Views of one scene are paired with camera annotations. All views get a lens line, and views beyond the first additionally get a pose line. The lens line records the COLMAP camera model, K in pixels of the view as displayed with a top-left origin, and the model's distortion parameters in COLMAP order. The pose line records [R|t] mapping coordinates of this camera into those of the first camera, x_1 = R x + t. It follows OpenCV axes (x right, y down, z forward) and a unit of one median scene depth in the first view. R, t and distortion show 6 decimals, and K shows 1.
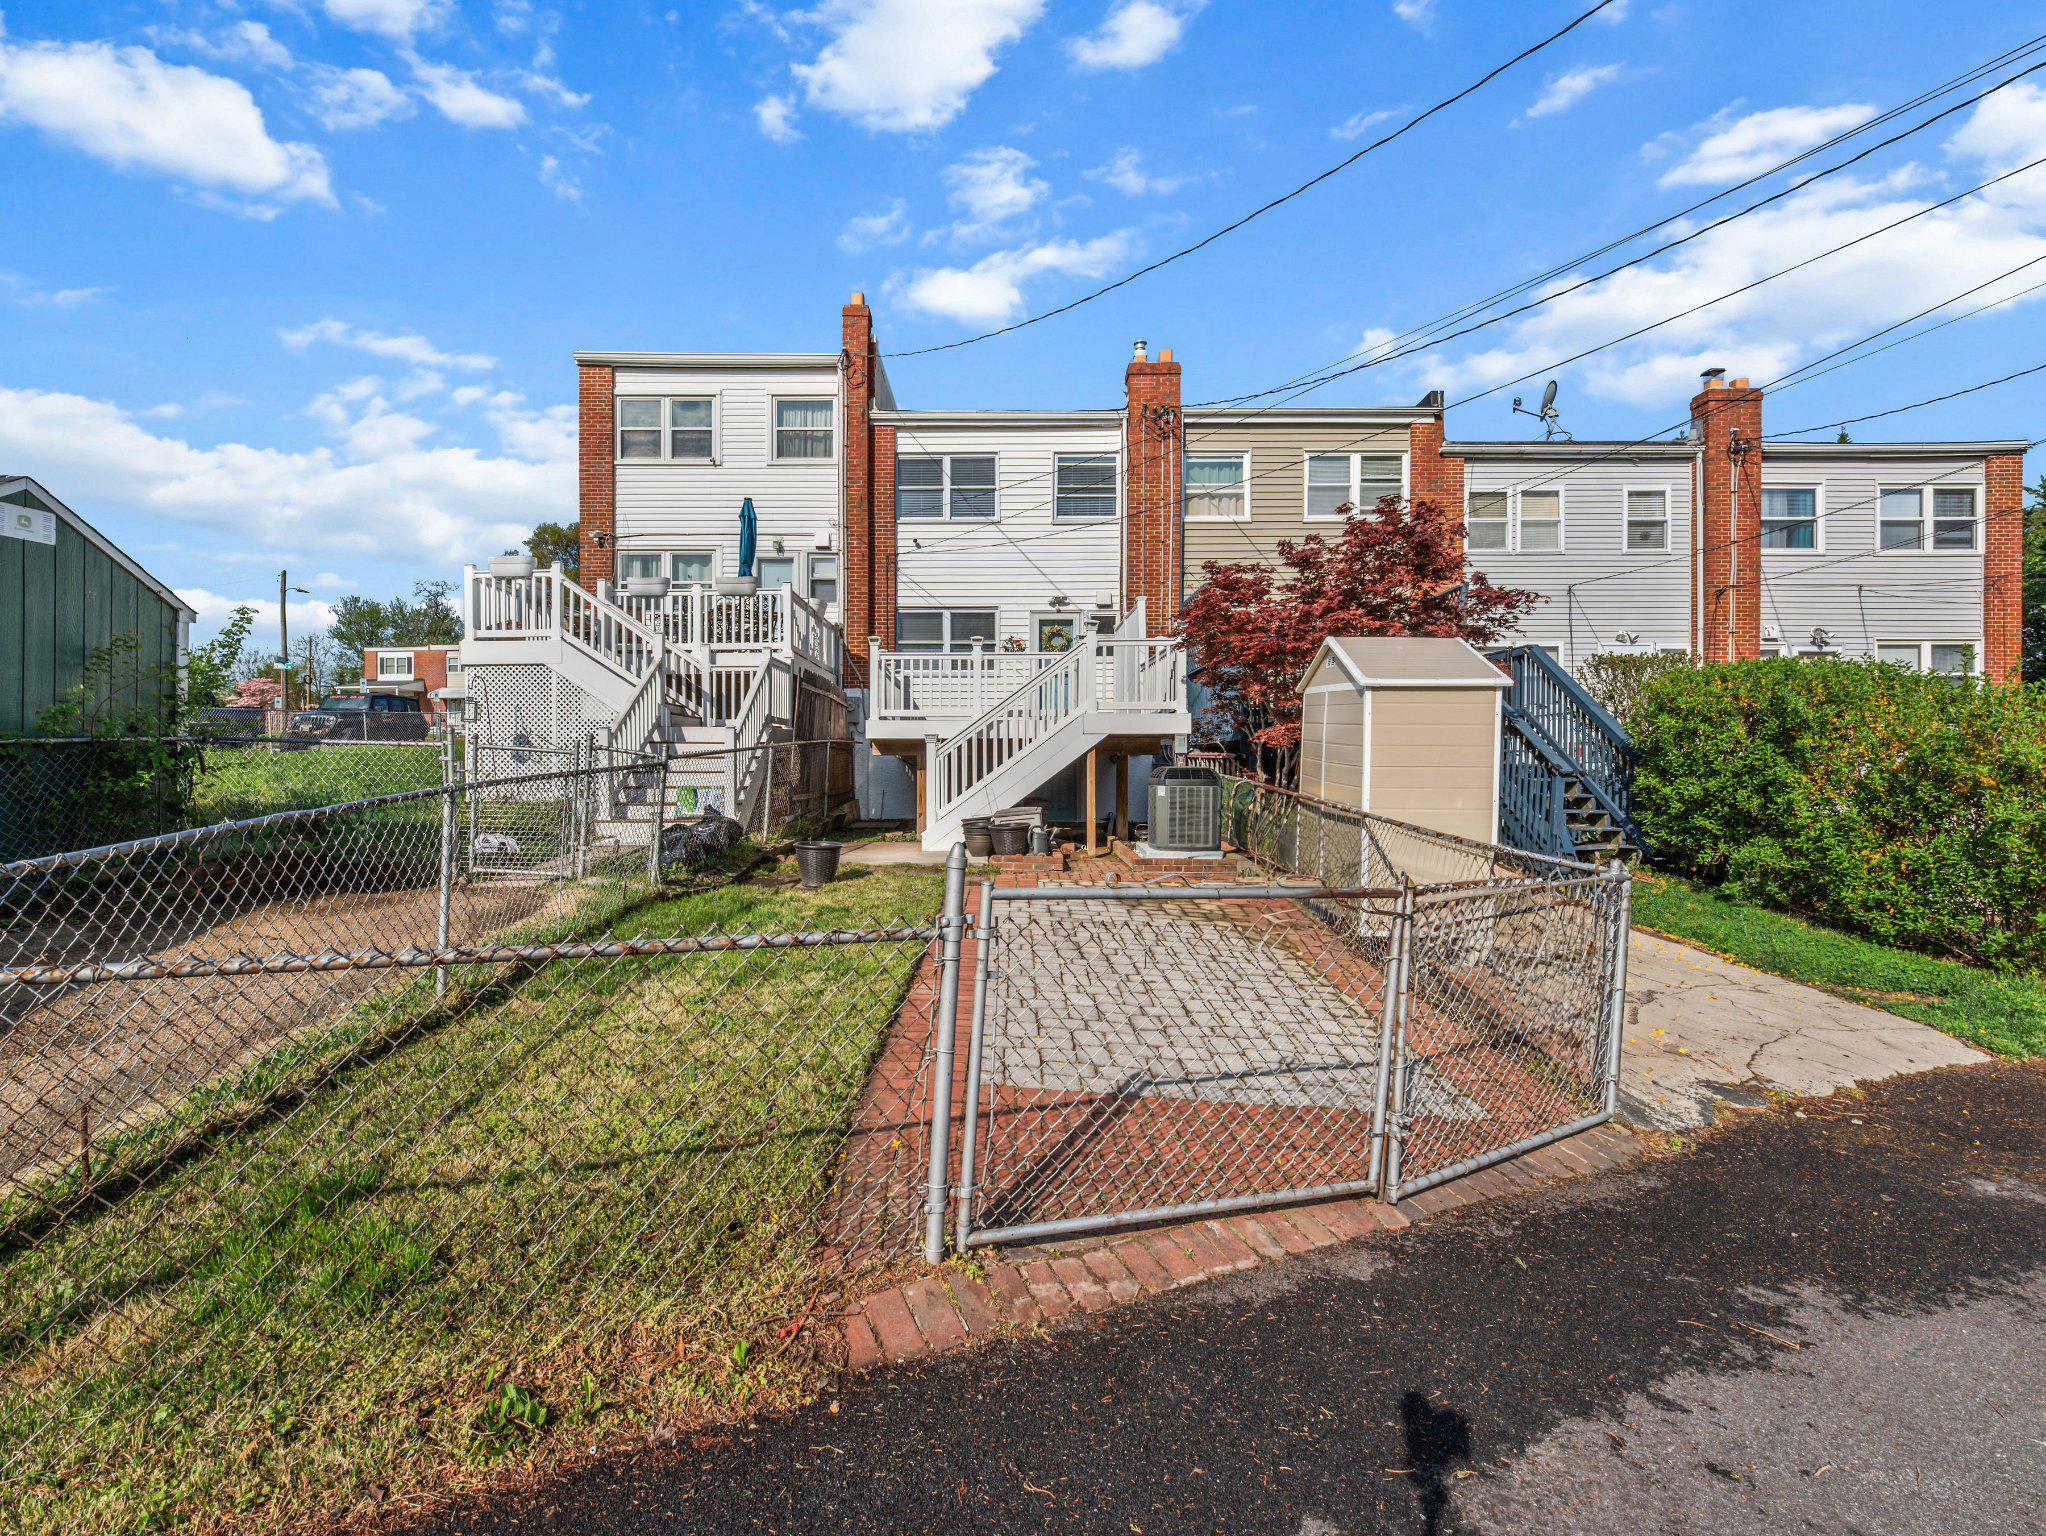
lens RADIAL K [[965.7, 0, 1030.9], [0, 965.7, 759.7], [0, 0, 1]] dist [-0.000712, 0.000086]
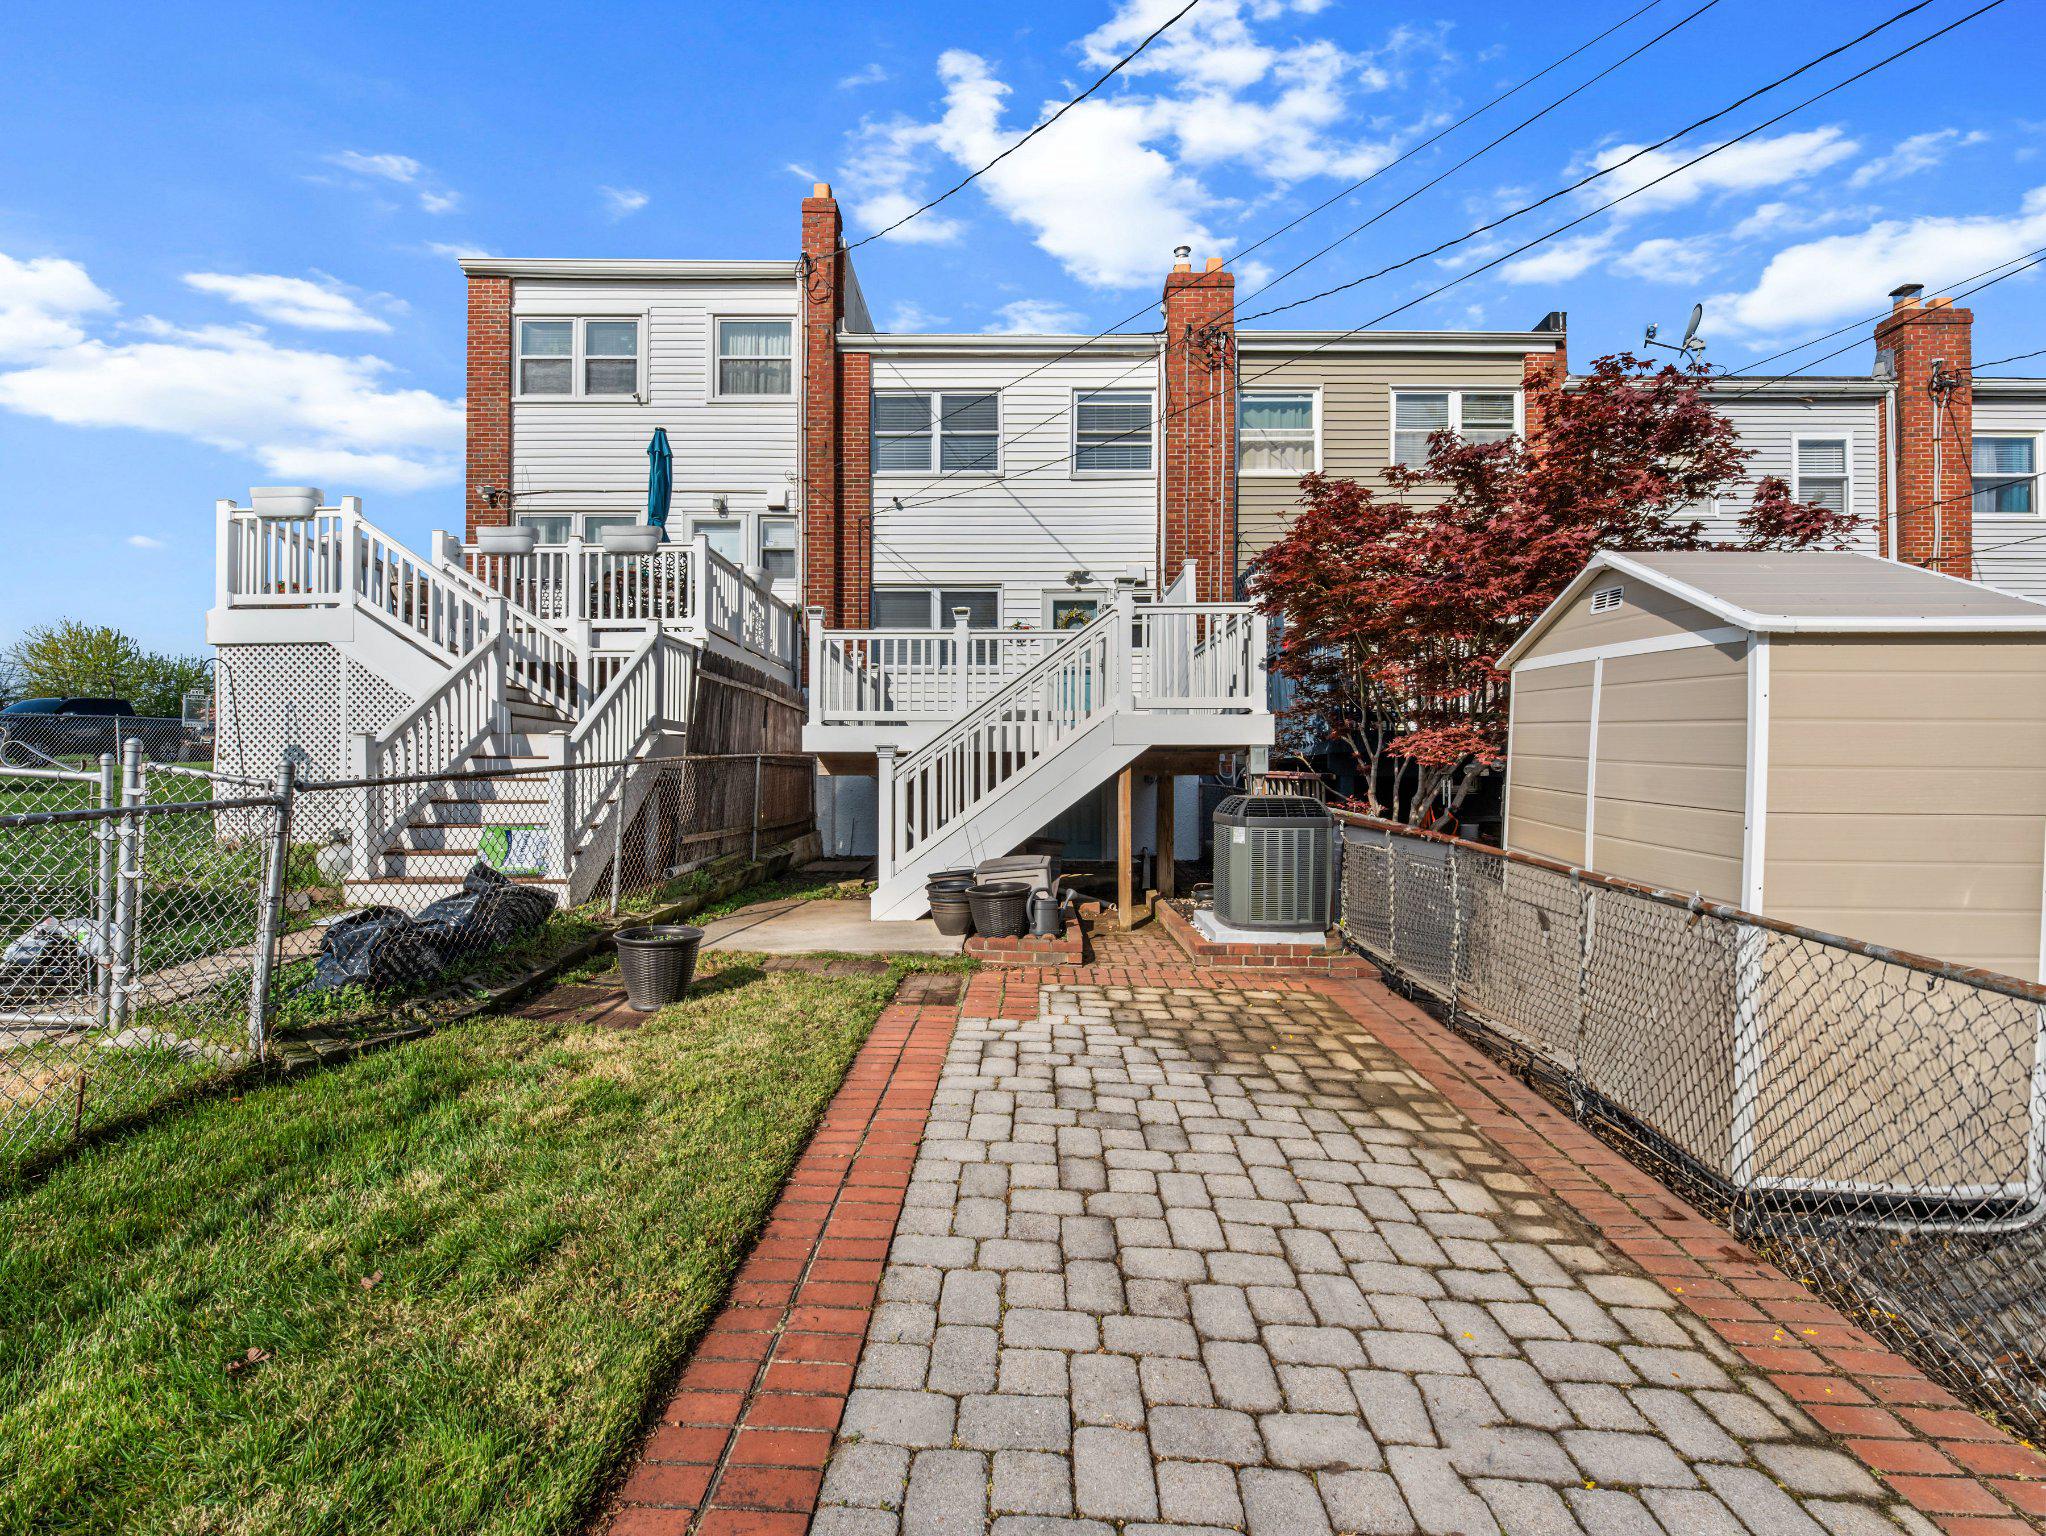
lens RADIAL K [[965.7, 0, 1030.9], [0, 965.7, 759.7], [0, 0, 1]] dist [-0.000712, 0.000086]
pose [[0.999743, 0.001051, -0.022664, 0.008385], [-0.001376, 0.999897, -0.014290, -0.004559], [0.022647, 0.014318, 0.999641, 0.226635]]
